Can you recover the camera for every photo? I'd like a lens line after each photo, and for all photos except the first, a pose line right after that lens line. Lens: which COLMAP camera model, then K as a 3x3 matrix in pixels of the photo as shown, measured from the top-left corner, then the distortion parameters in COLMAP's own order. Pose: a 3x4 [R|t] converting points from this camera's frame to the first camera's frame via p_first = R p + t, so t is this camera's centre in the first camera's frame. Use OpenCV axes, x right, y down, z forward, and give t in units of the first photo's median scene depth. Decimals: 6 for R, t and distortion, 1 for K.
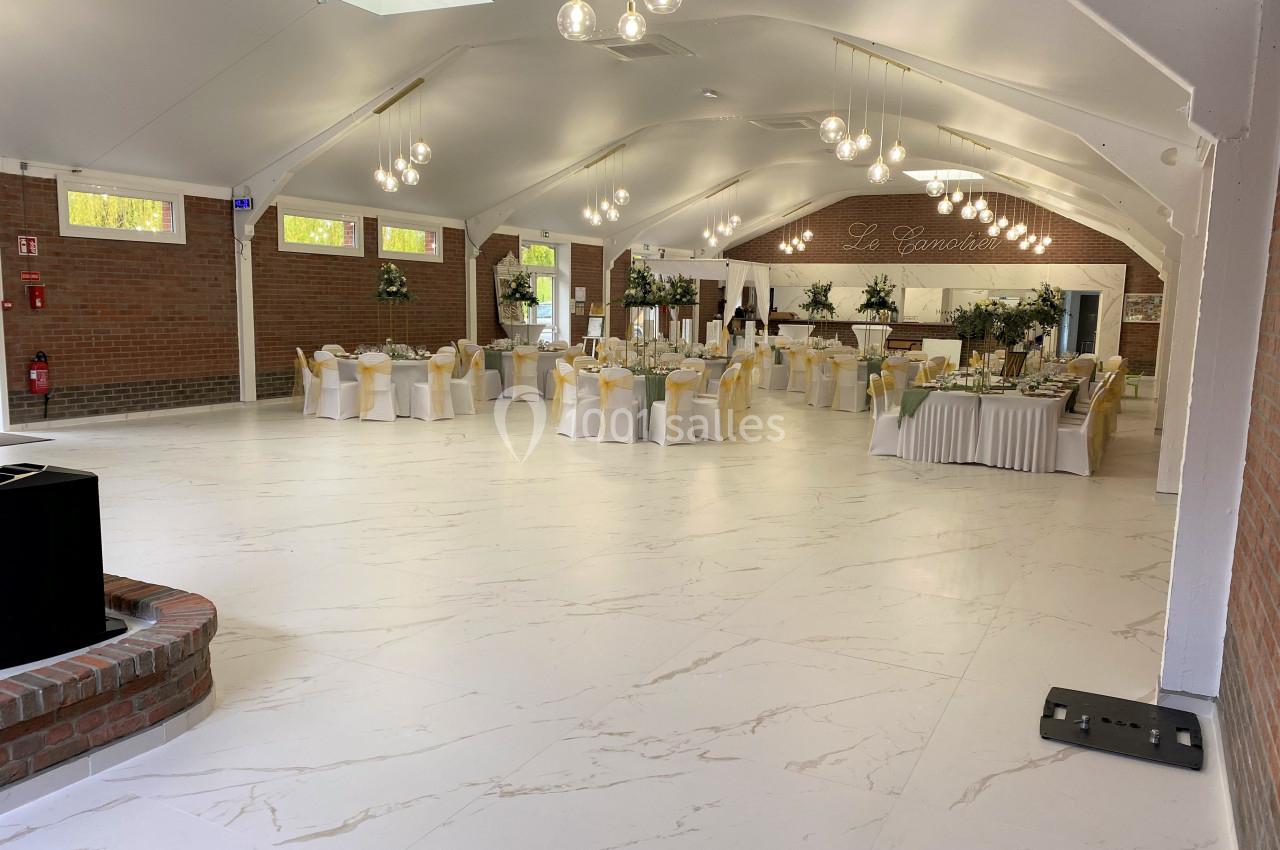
lens RADIAL K [[975.5, 0, 655.7], [0, 975.5, 446.4], [0, 0, 1]] dist [0.044504, -0.054842]
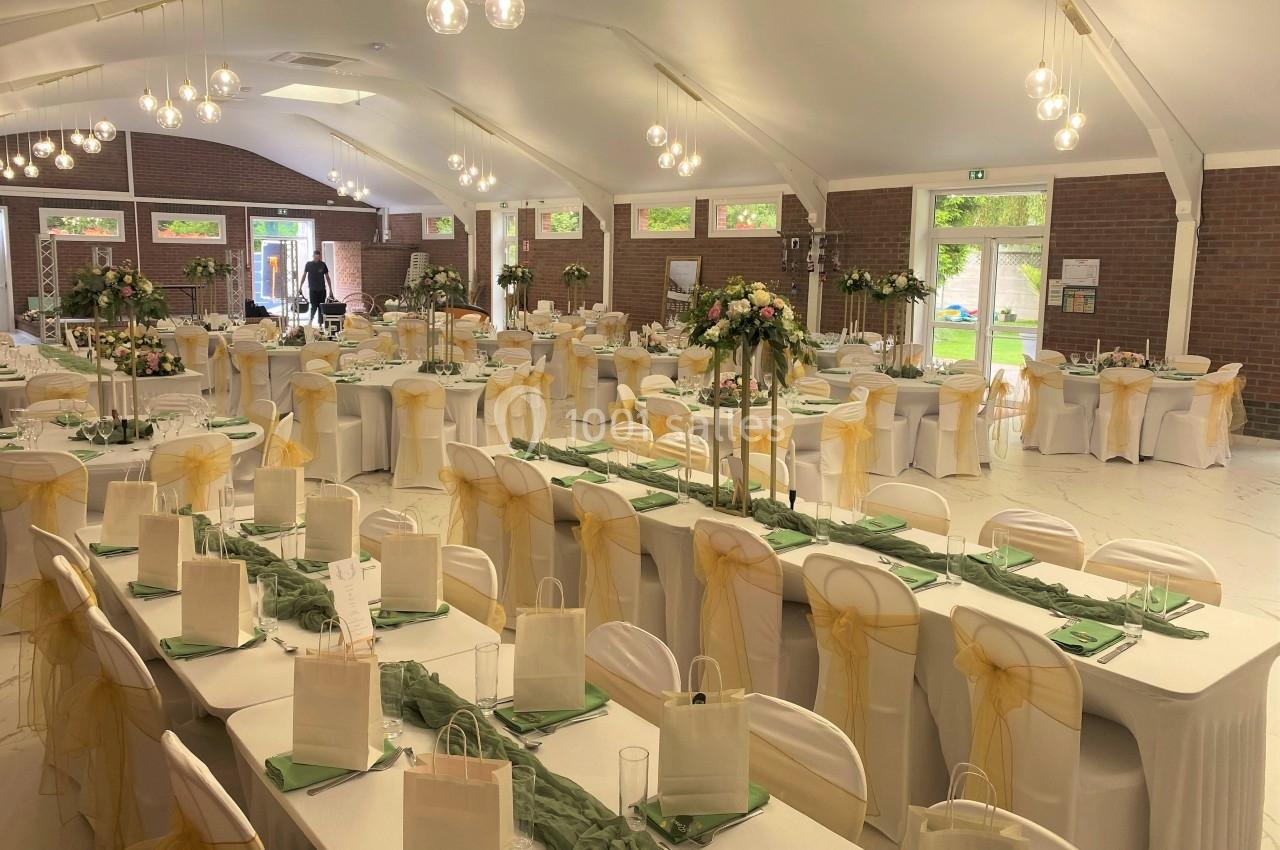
lens RADIAL K [[975.5, 0, 643.0], [0, 975.5, 416.4], [0, 0, 1]] dist [0.044504, -0.054842]
pose [[-0.404195, 0.115866, -0.907304, 0.678596], [-0.159374, 0.967849, 0.194598, -0.195013], [0.900681, 0.223256, -0.372734, 1.334480]]
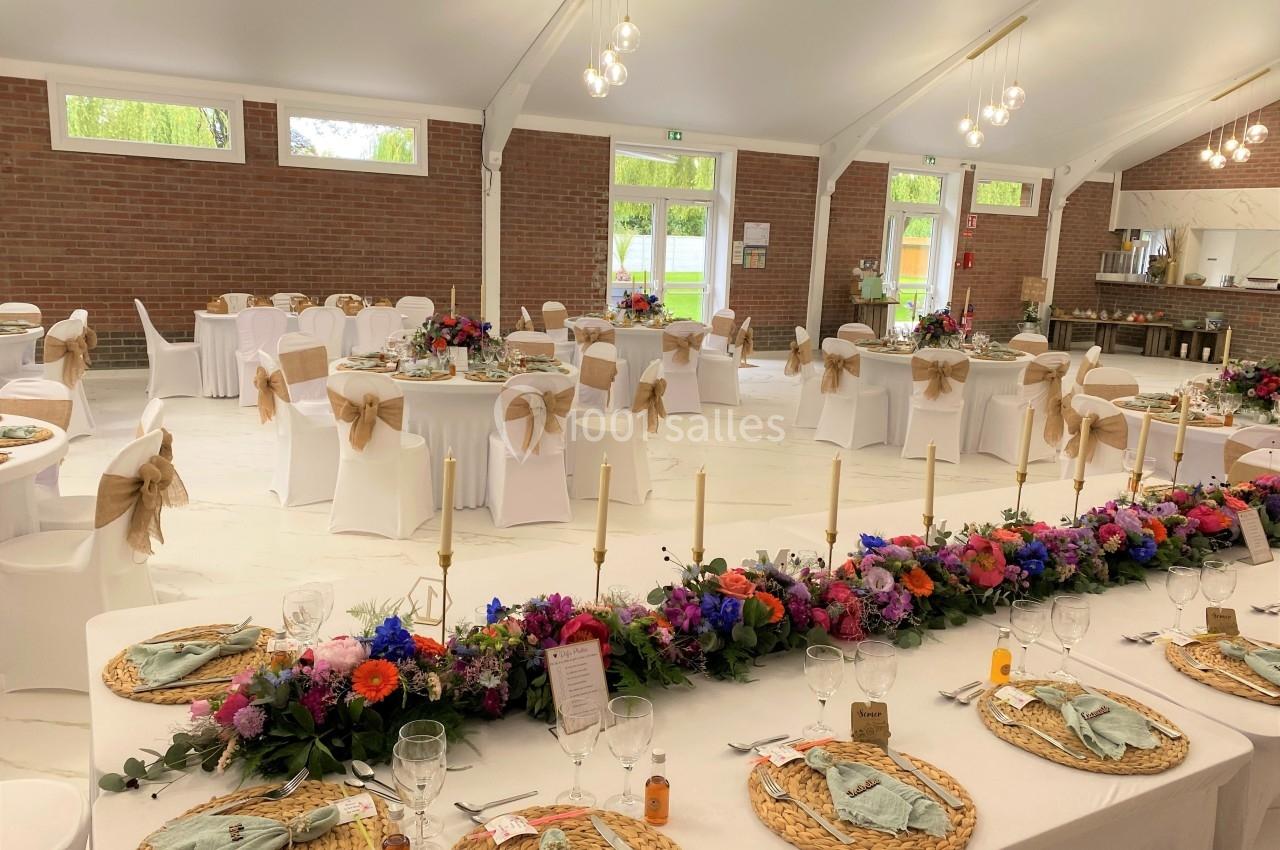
lens RADIAL K [[975.5, 0, 651.1], [0, 975.5, 456.7], [0, 0, 1]] dist [0.044504, -0.054842]
pose [[0.839350, 0.129838, -0.527858, 0.289937], [-0.101277, 0.991405, 0.082815, -0.077917], [0.534073, -0.016051, 0.845286, 0.565910]]
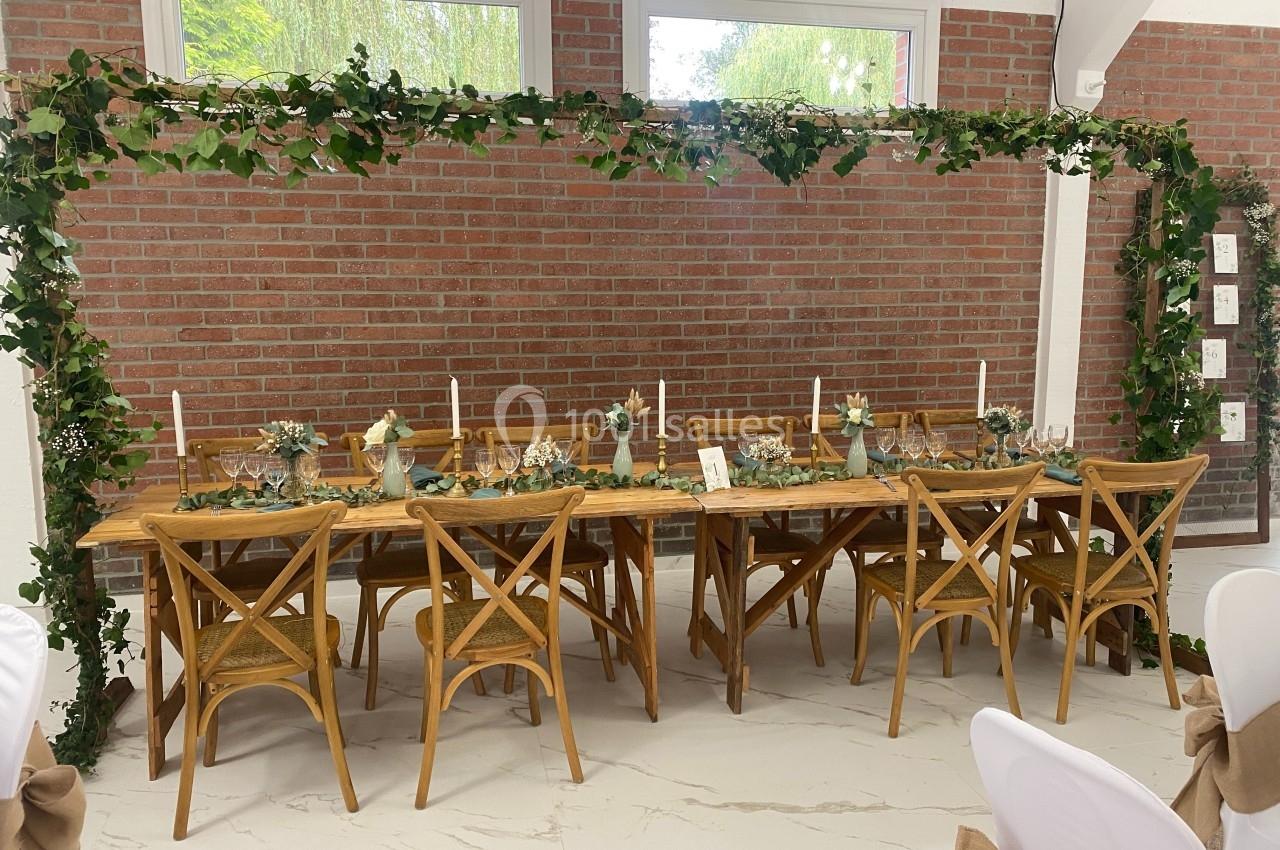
lens RADIAL K [[975.5, 0, 666.4], [0, 975.5, 454.9], [0, 0, 1]] dist [0.044504, -0.054842]
pose [[0.638327, 0.099403, -0.763320, -0.041424], [-0.093727, 0.994286, 0.051102, -0.109156], [0.764038, 0.038924, 0.643996, 0.810299]]
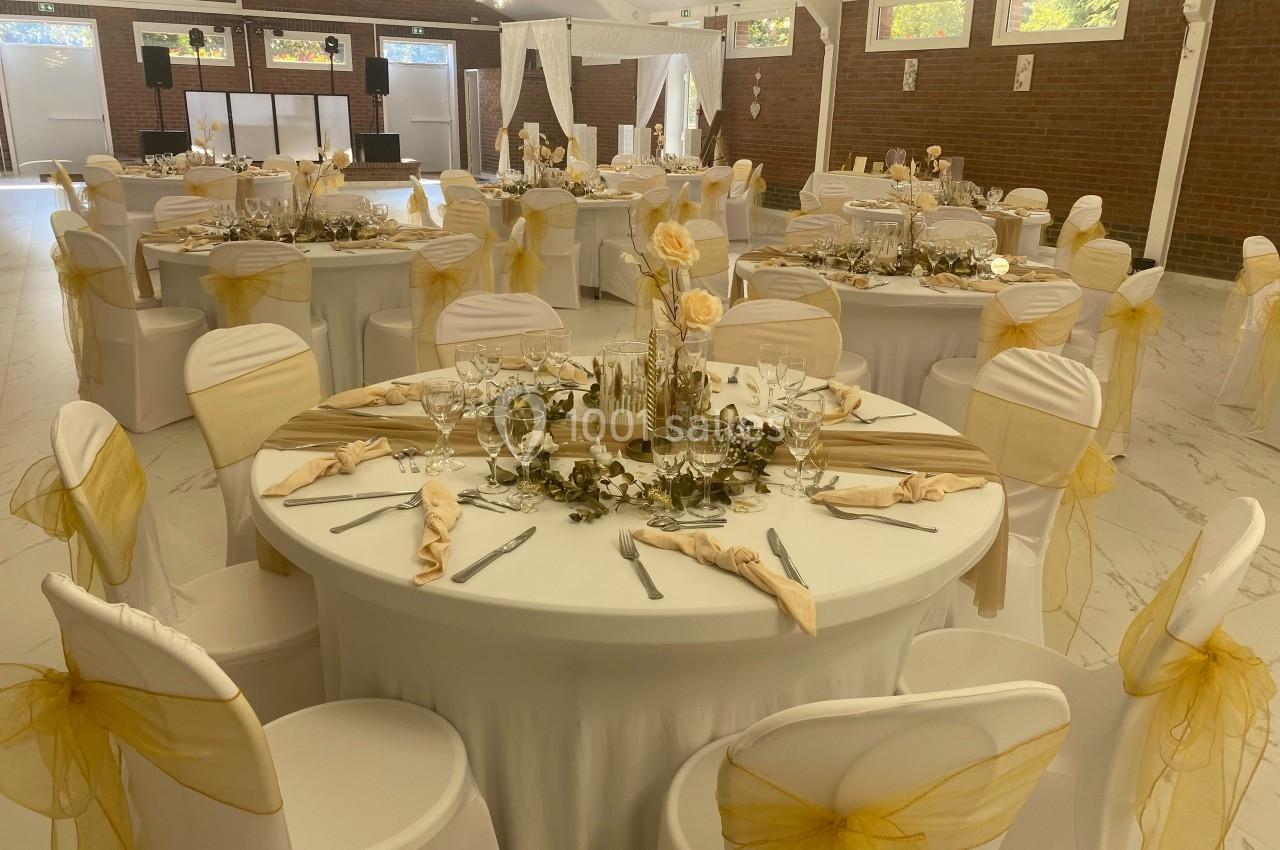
lens RADIAL K [[975.5, 0, 650.7], [0, 975.5, 420.1], [0, 0, 1]] dist [0.044504, -0.054842]
pose [[-0.547666, 0.222274, -0.806632, 0.446505], [-0.158090, 0.919213, 0.360632, -0.158939], [0.821626, 0.325026, -0.468283, 1.186586]]
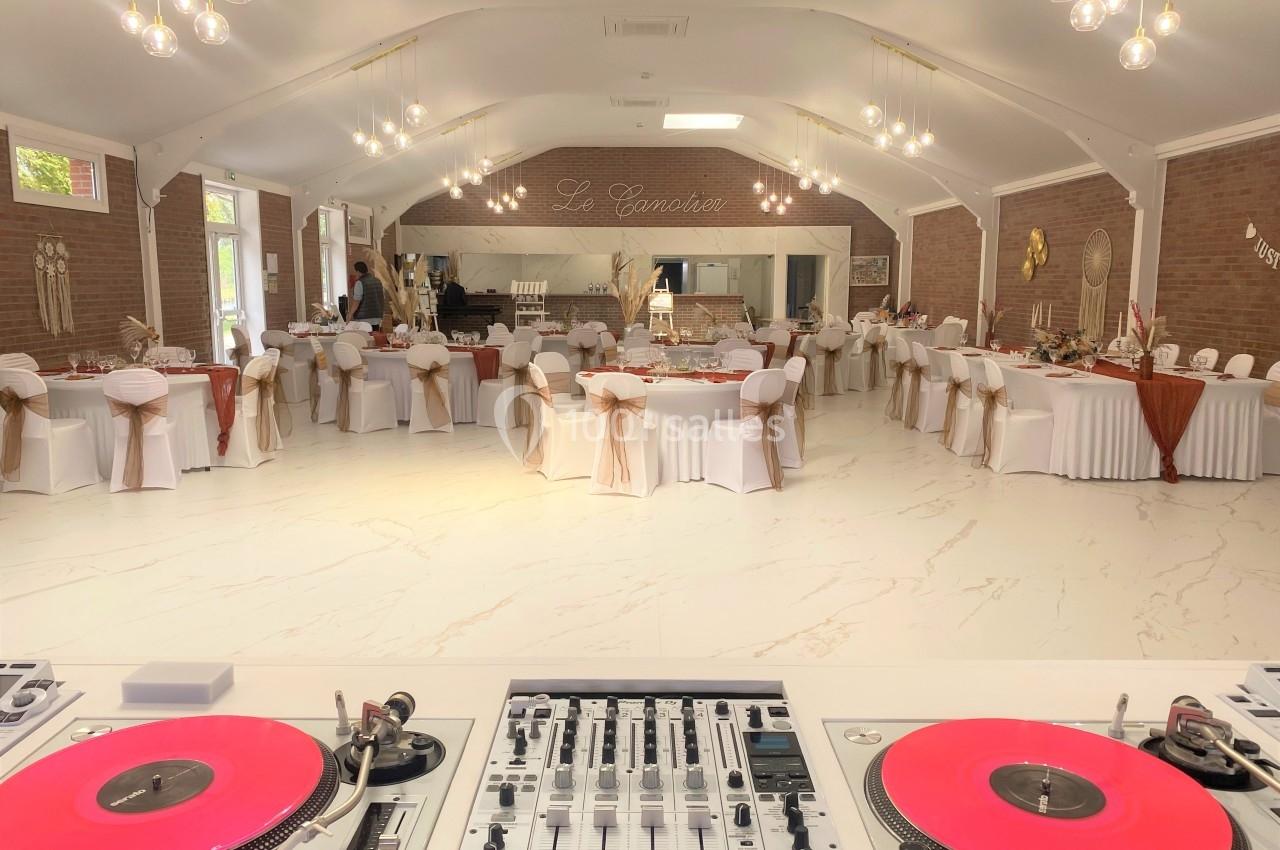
lens RADIAL K [[975.5, 0, 637.9], [0, 975.5, 423.7], [0, 0, 1]] dist [0.044504, -0.054842]
pose [[0.893517, -0.088023, 0.440317, -0.218870], [0.086179, 0.995985, 0.024226, -0.047515], [-0.440681, 0.016299, 0.897516, 0.333324]]
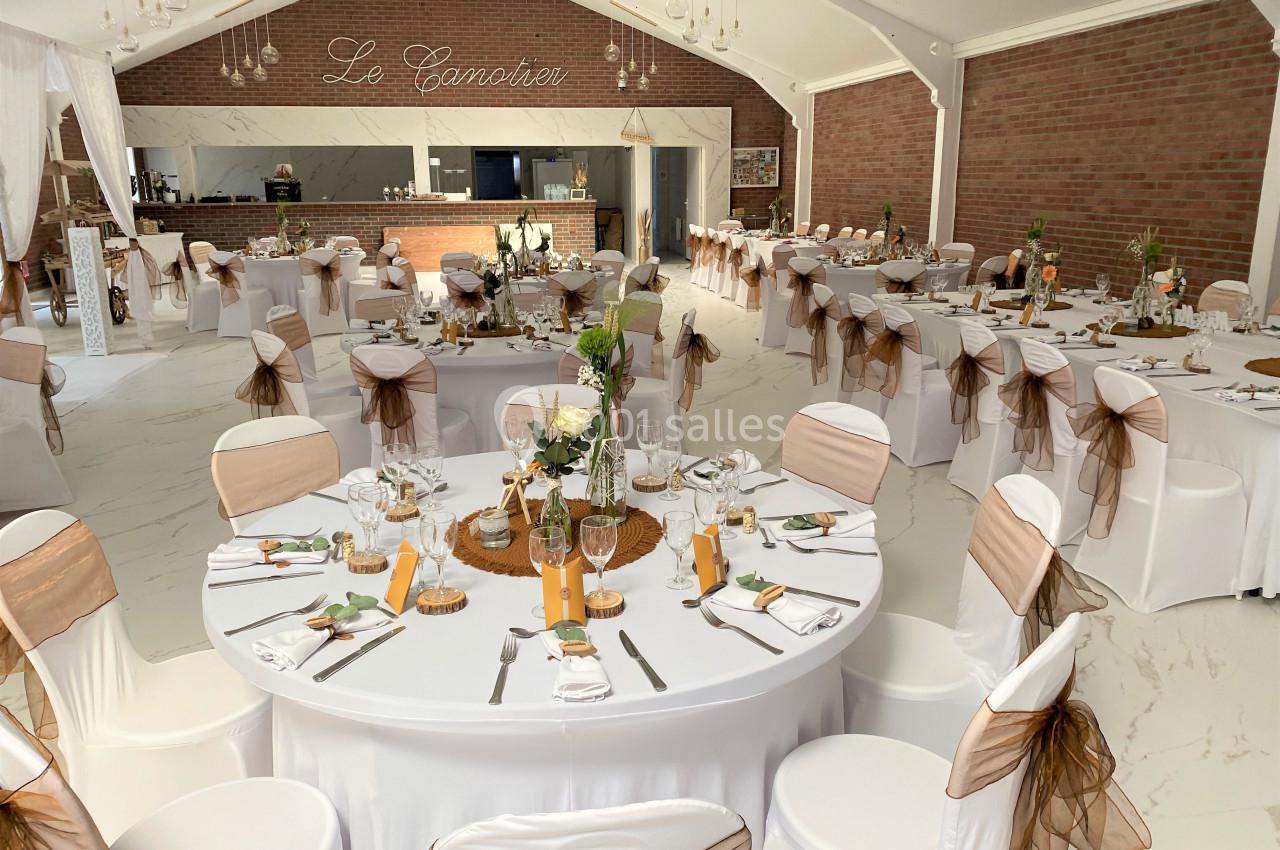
lens RADIAL K [[975.5, 0, 642.4], [0, 975.5, 425.7], [0, 0, 1]] dist [0.044504, -0.054842]
pose [[0.804515, -0.178289, 0.566540, -0.053348], [0.115663, 0.982649, 0.144990, -0.093213], [-0.582561, -0.051119, 0.811178, 0.619289]]
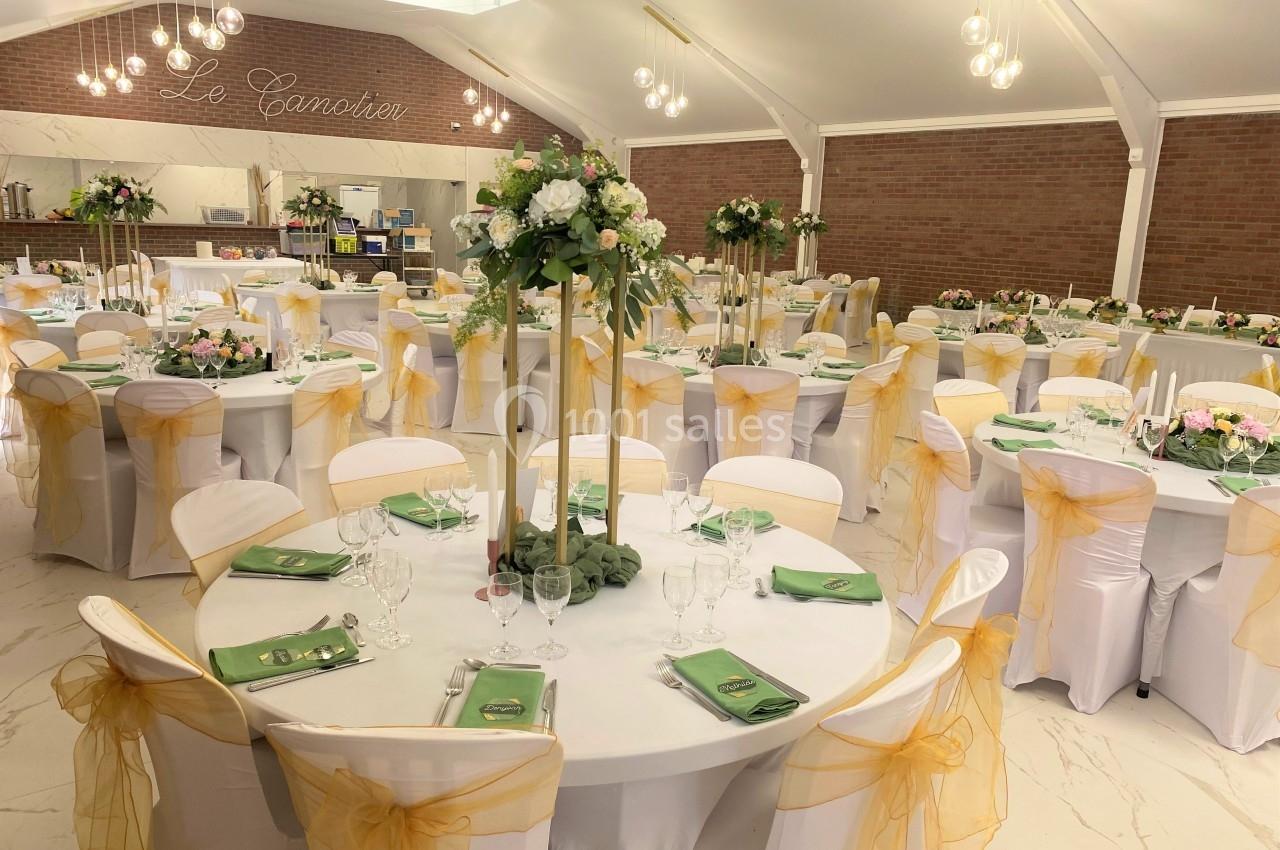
lens RADIAL K [[975.5, 0, 650.0], [0, 975.5, 423.4], [0, 0, 1]] dist [0.044504, -0.054842]
pose [[0.454299, -0.192995, 0.869692, -0.352257], [0.106595, 0.981014, 0.162017, -0.124921], [-0.884449, 0.019101, 0.466246, 0.787195]]
